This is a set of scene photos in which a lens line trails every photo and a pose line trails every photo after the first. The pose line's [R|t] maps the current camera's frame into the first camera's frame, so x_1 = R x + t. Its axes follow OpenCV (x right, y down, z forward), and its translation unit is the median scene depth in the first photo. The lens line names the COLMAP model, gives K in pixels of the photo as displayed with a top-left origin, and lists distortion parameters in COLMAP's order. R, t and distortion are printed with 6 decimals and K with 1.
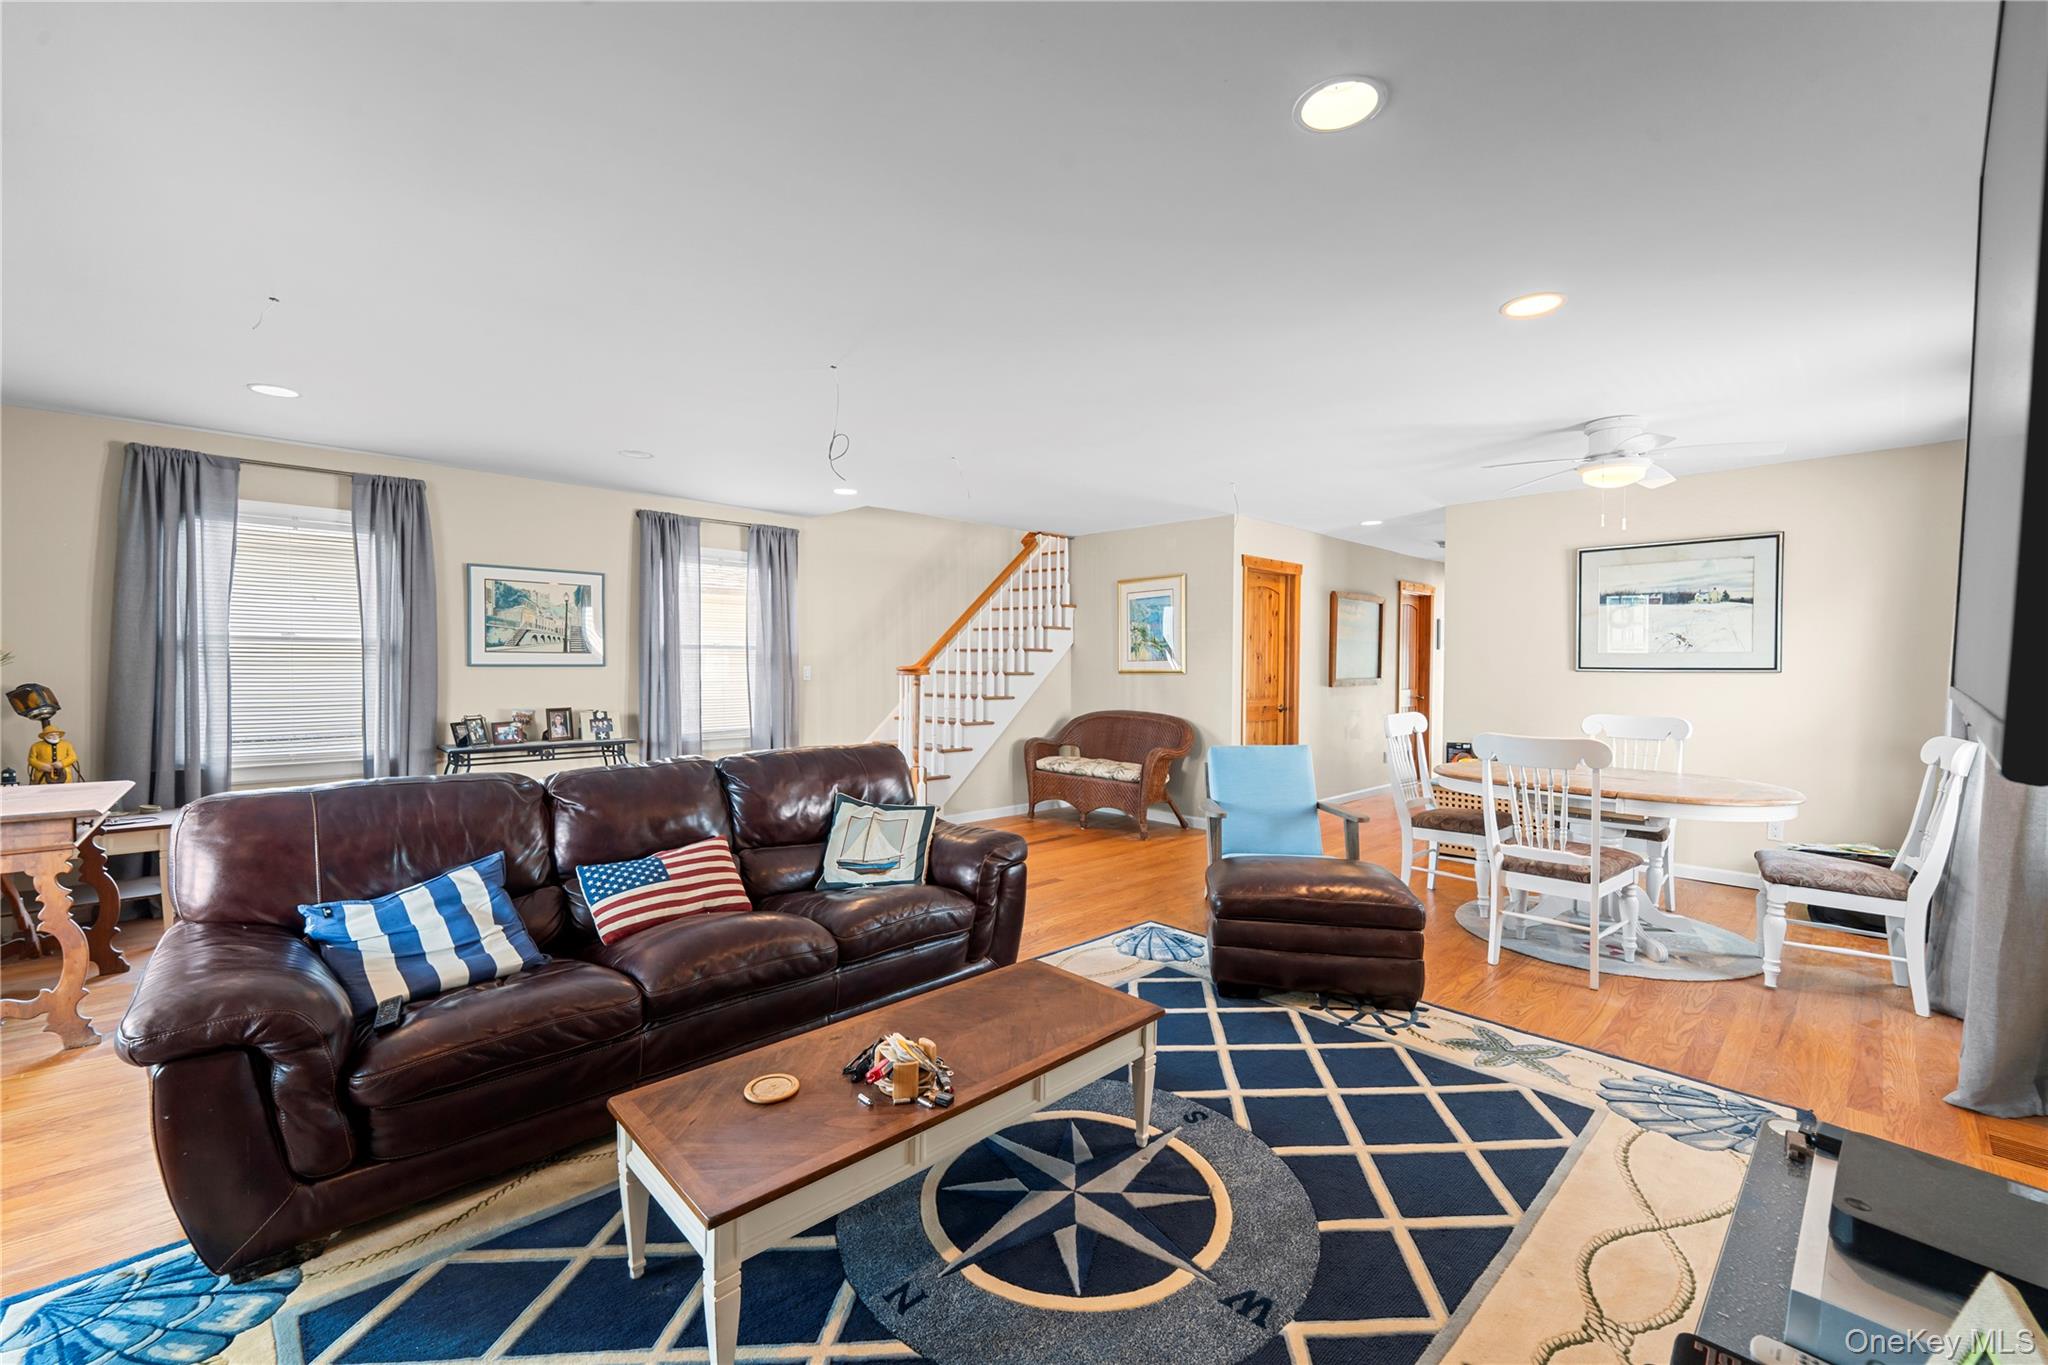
lens RADIAL K [[834.8, 0, 1022.6], [0, 834.8, 682.5], [0, 0, 1]] dist [0.000174, -0.001732]
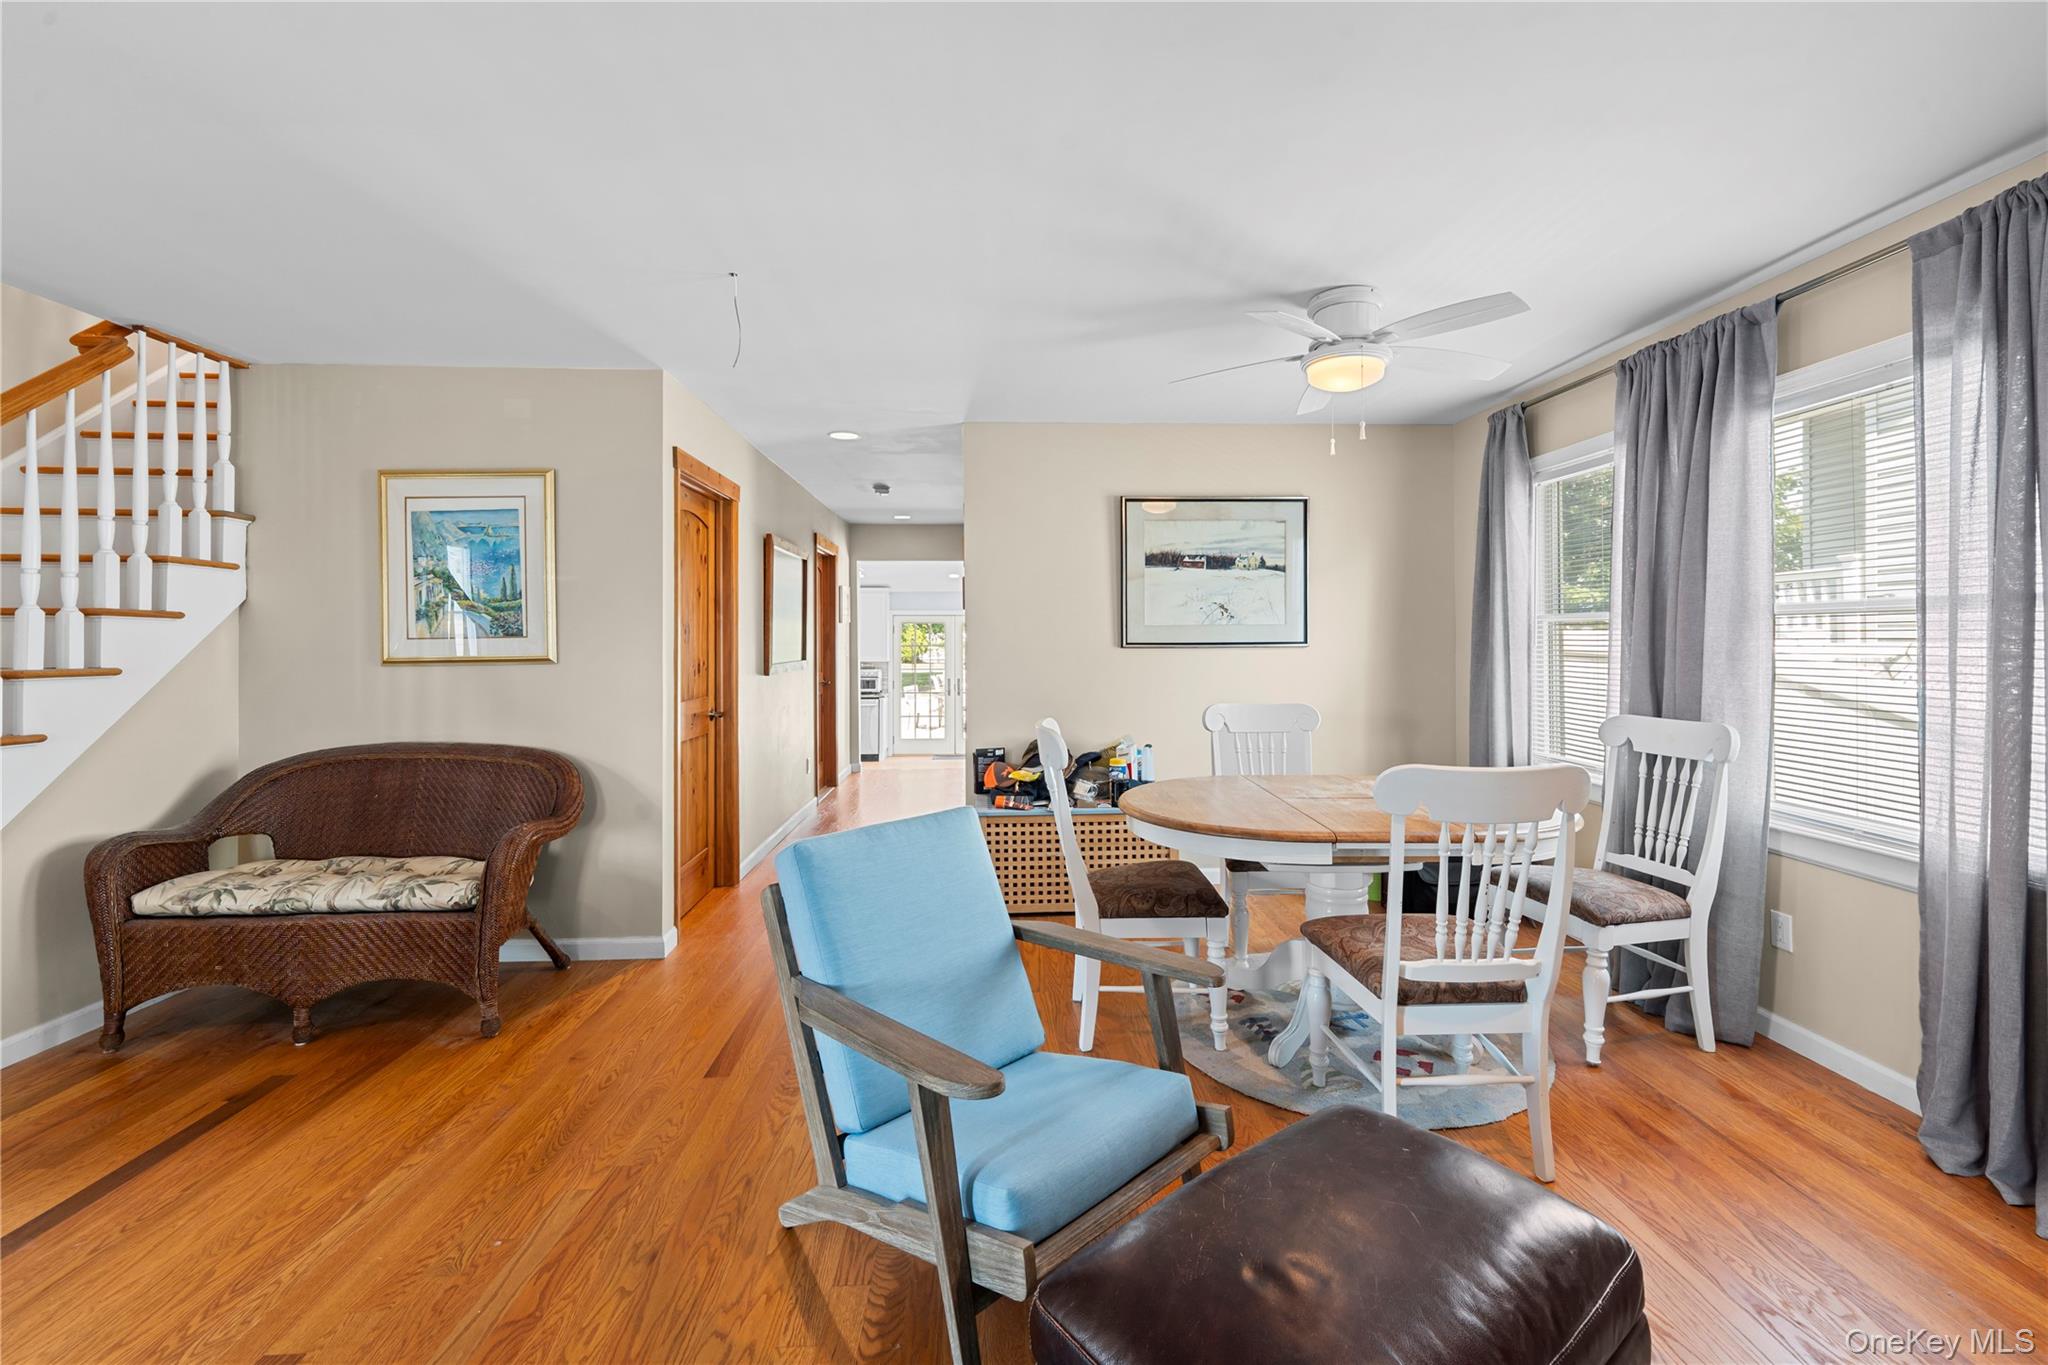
lens RADIAL K [[834.8, 0, 1038.5], [0, 834.8, 633.6], [0, 0, 1]] dist [0.000174, -0.001732]
pose [[0.651210, -0.001540, 0.758896, -0.003007], [0.024506, 0.999519, -0.019001, -0.012605], [-0.758502, 0.030971, 0.650935, 0.498311]]
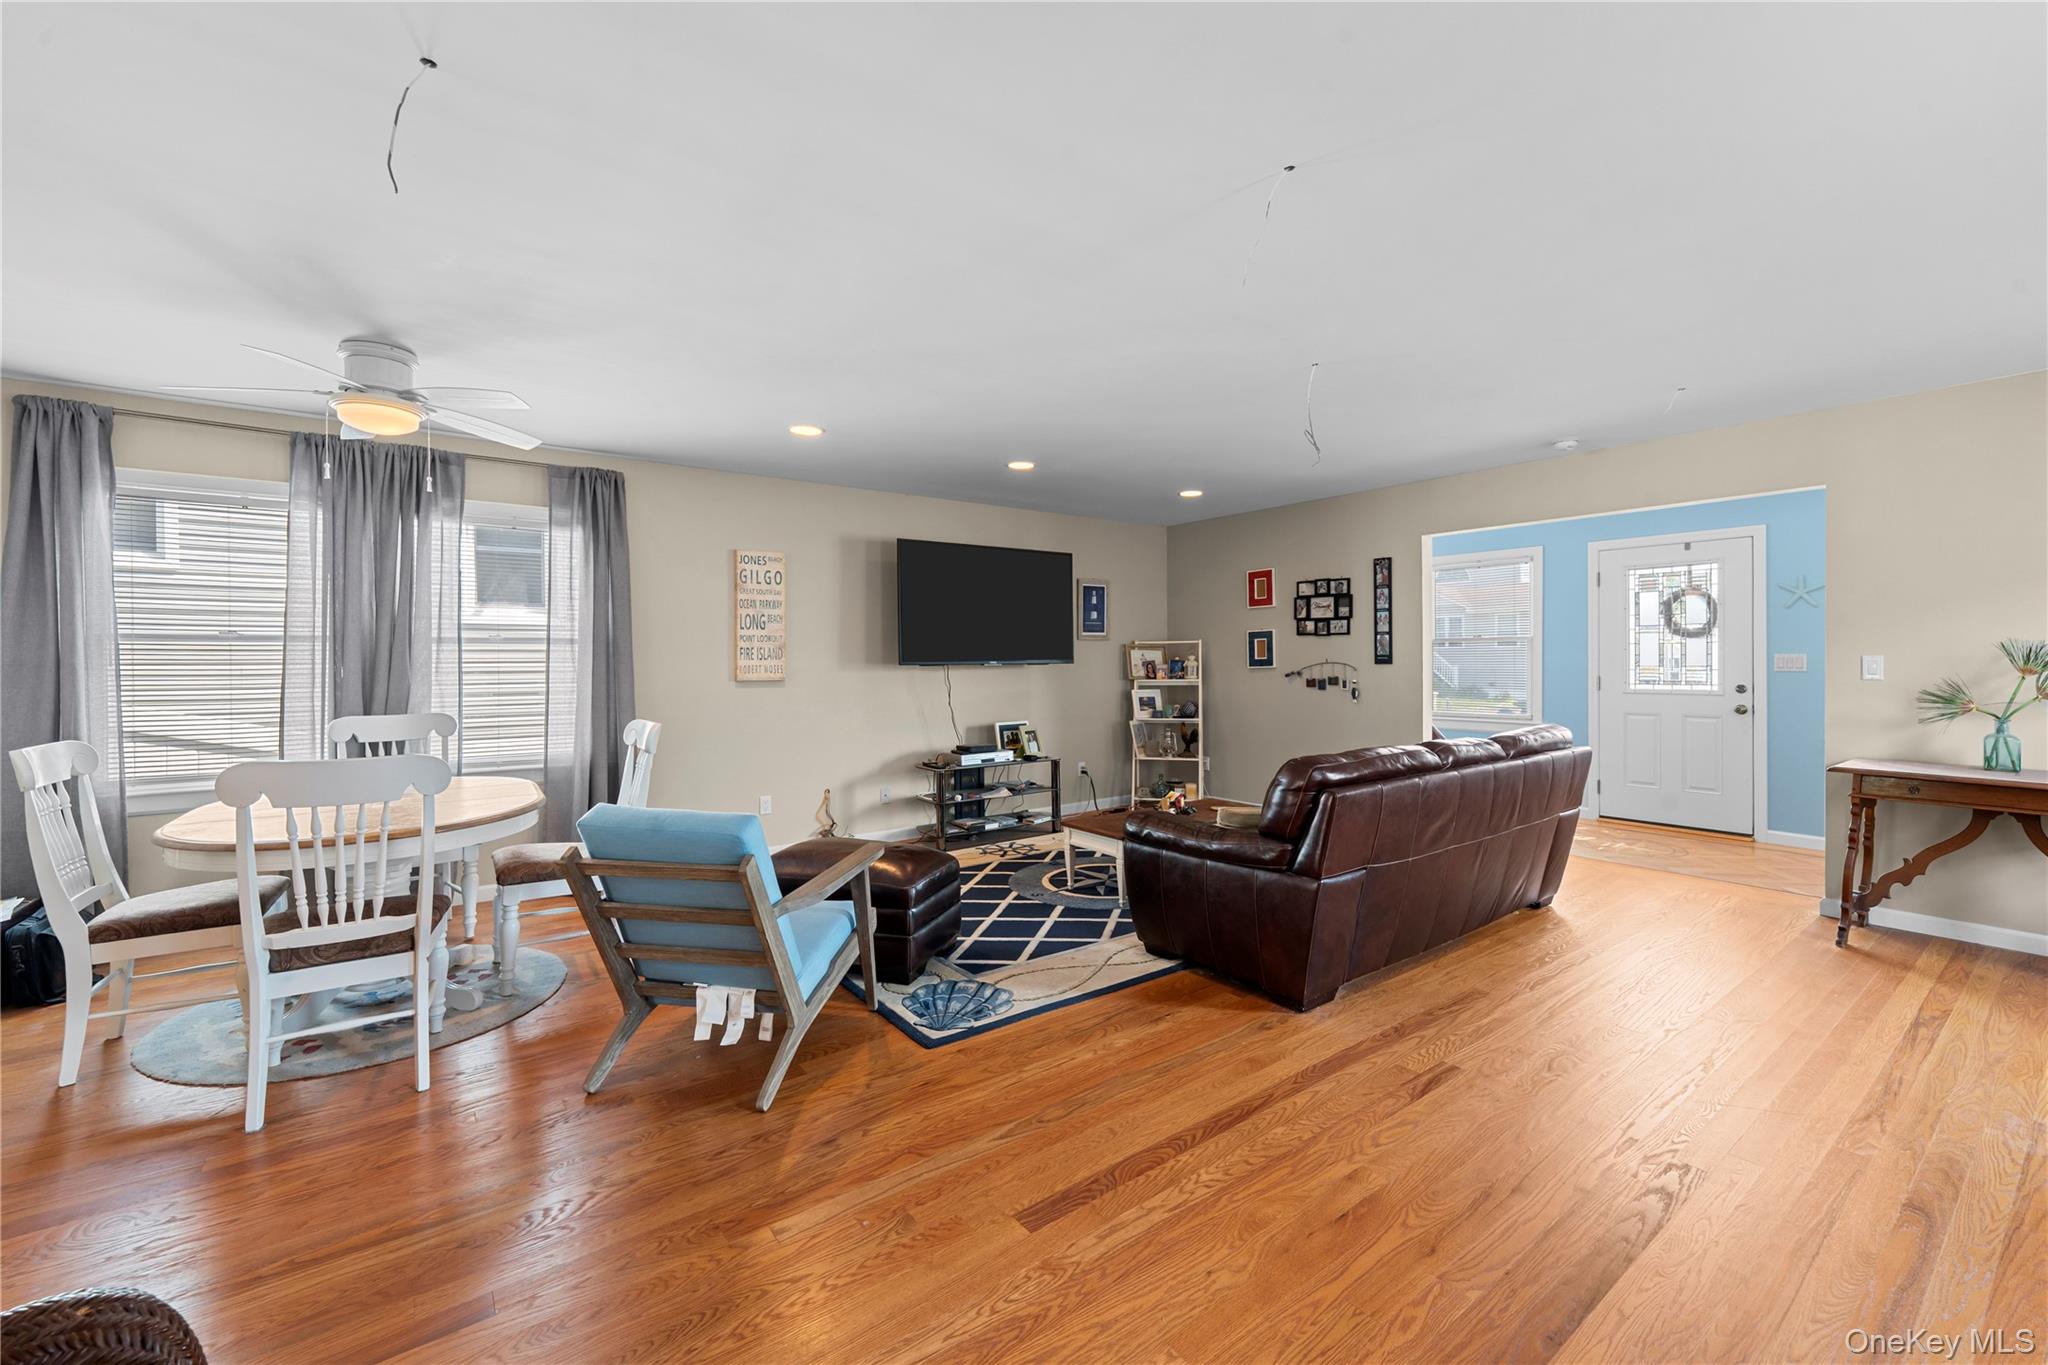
lens RADIAL K [[834.8, 0, 1025.4], [0, 834.8, 666.2], [0, 0, 1]] dist [0.000174, -0.001732]
pose [[-0.991753, -0.001949, 0.128146, -0.003501], [0.002290, 0.999455, 0.032924, -0.024808], [-0.128141, 0.032946, -0.991209, 1.162397]]
